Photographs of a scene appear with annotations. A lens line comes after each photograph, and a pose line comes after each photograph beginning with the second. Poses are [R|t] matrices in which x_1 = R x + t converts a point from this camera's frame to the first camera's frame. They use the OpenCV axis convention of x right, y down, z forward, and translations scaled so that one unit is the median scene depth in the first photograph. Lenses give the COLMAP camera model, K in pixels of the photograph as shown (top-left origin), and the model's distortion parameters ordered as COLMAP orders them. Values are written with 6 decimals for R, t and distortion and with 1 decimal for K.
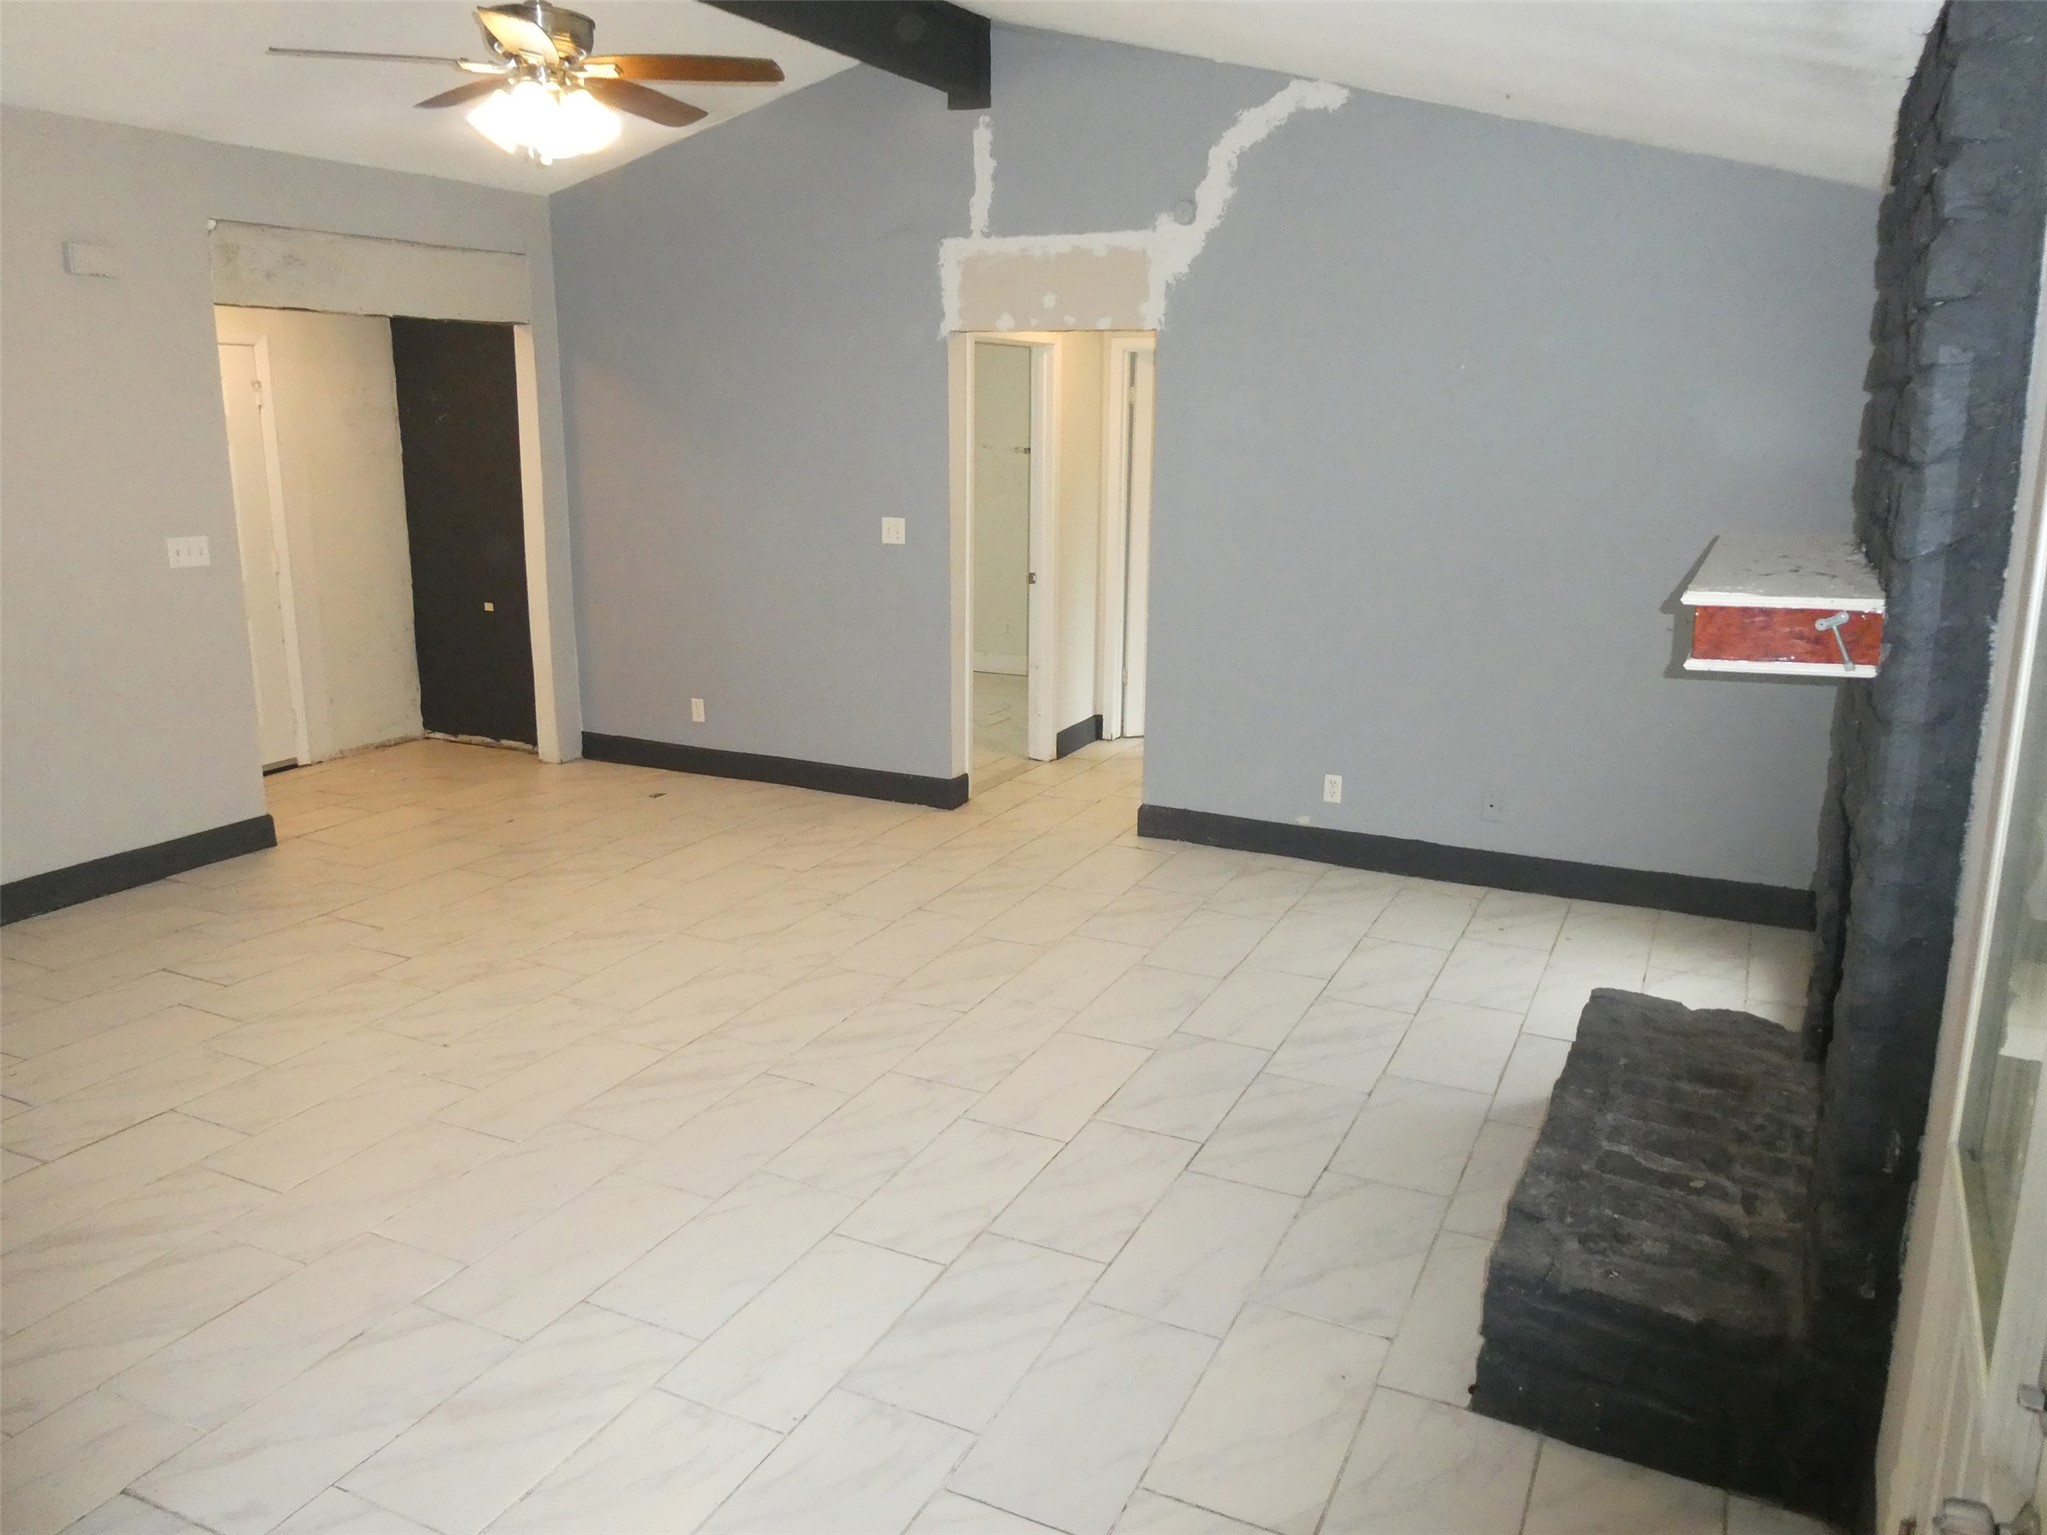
lens RADIAL K [[1464.9, 0, 1046.5], [0, 1464.9, 760.1], [0, 0, 1]] dist [-0.033489, 0.002806]
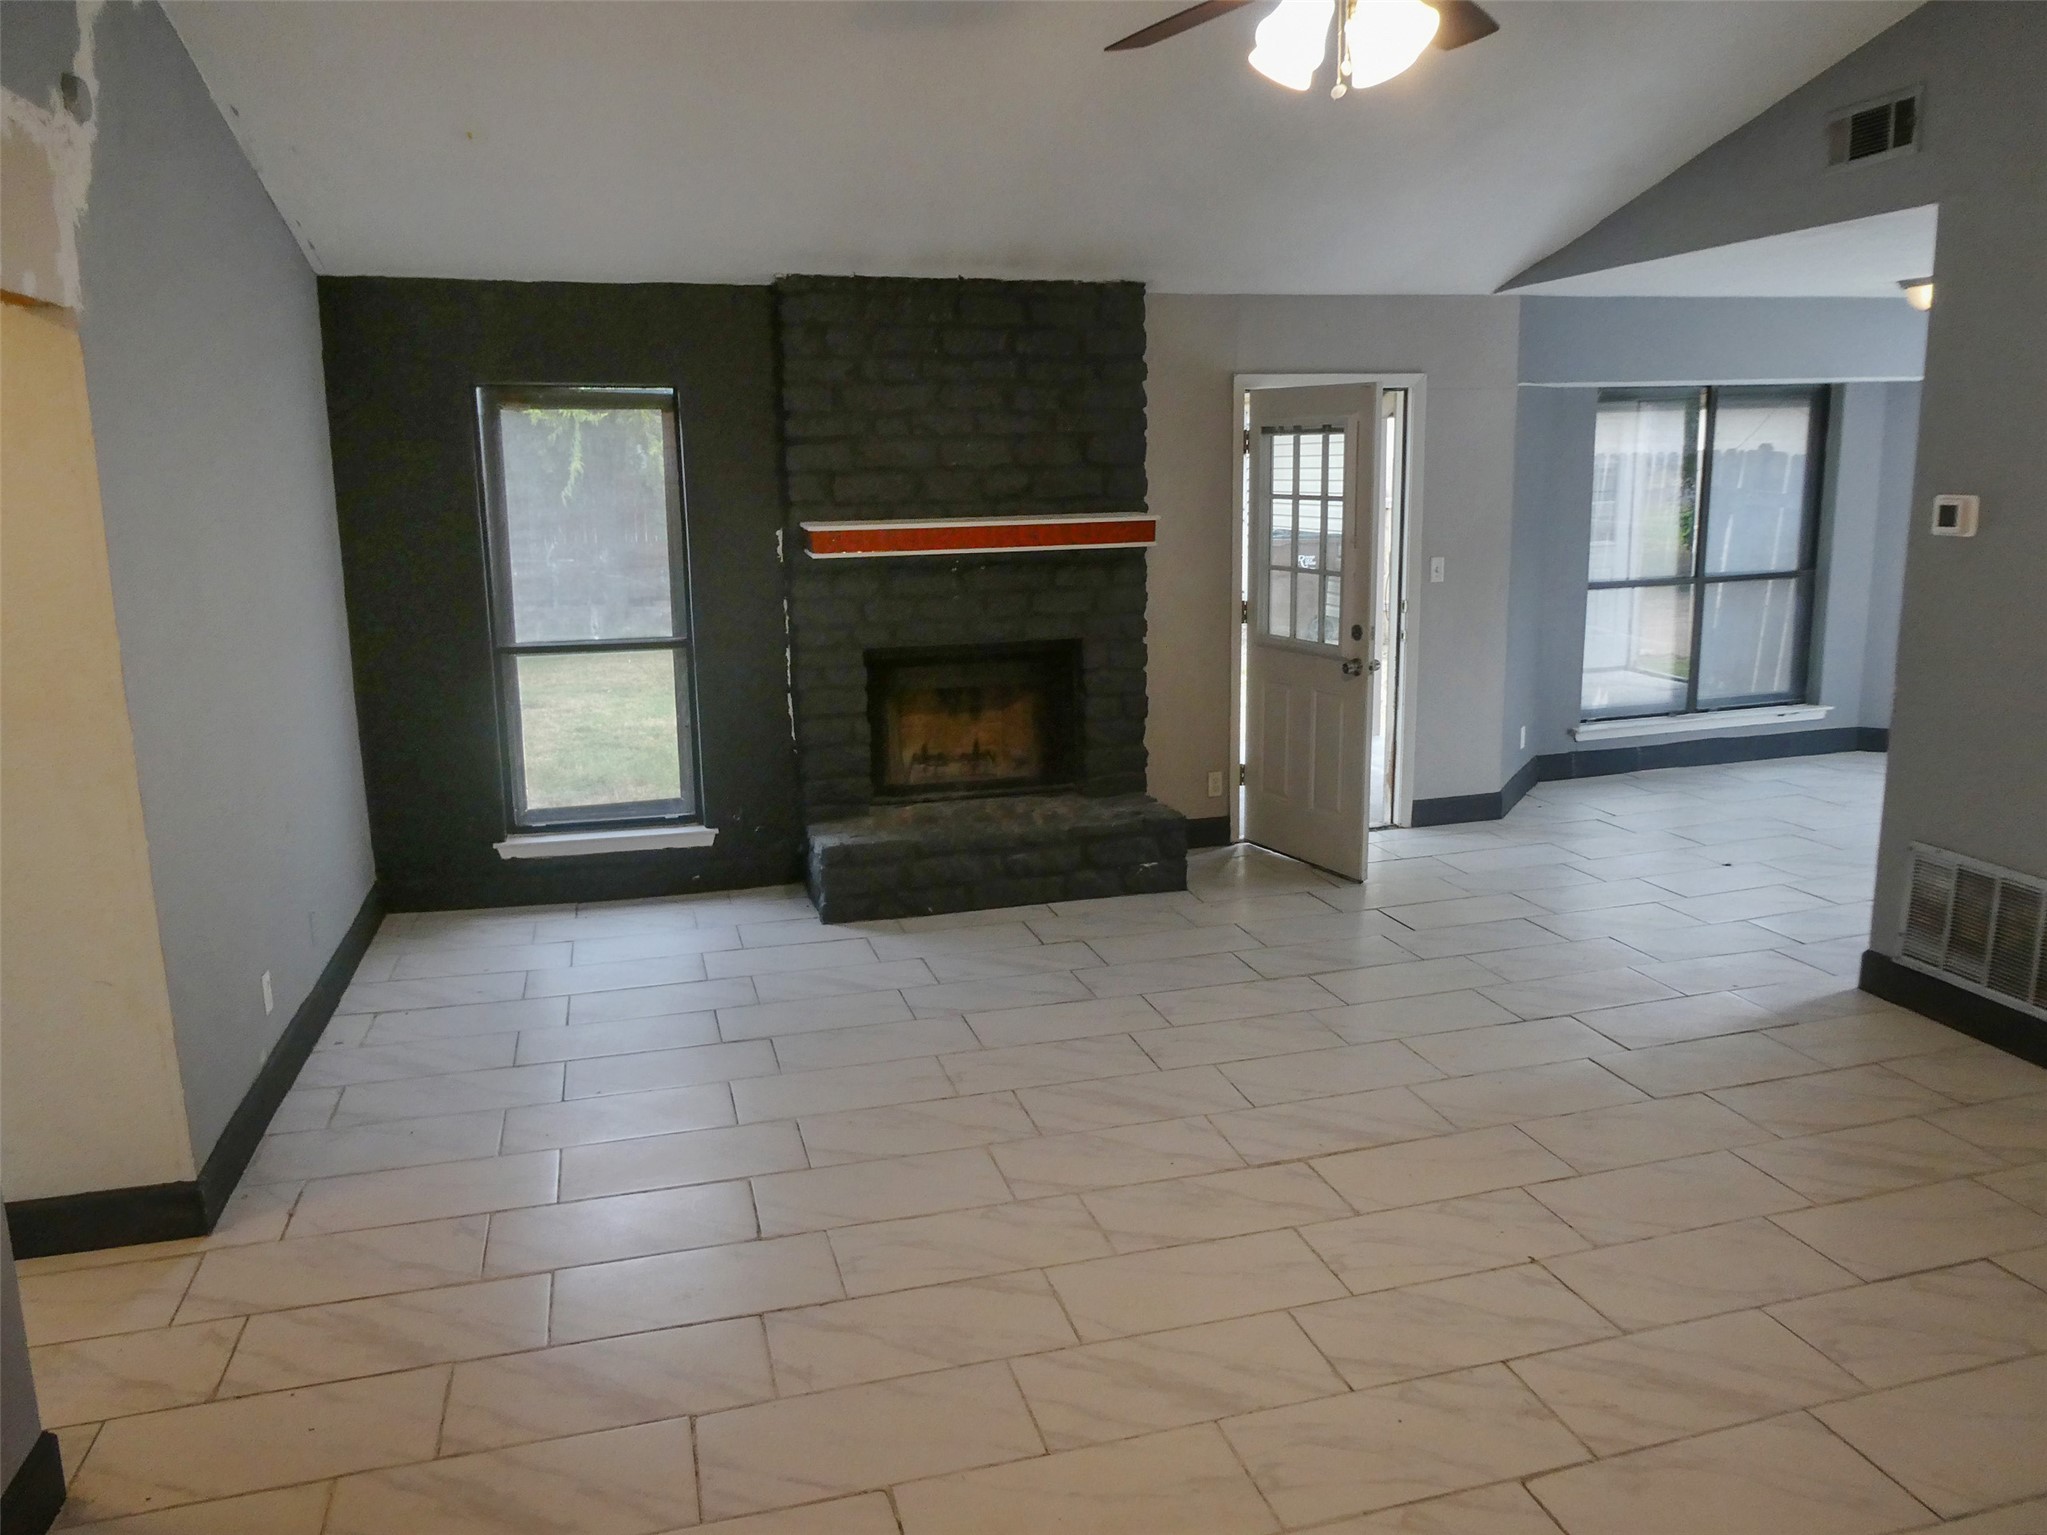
lens RADIAL K [[1464.9, 0, 1046.5], [0, 1464.9, 760.1], [0, 0, 1]] dist [-0.033489, 0.002806]
pose [[-0.662442, -0.147611, 0.734426, -0.559421], [0.177144, 0.921721, 0.345037, -0.262946], [-0.727867, 0.358666, -0.584439, 1.122477]]
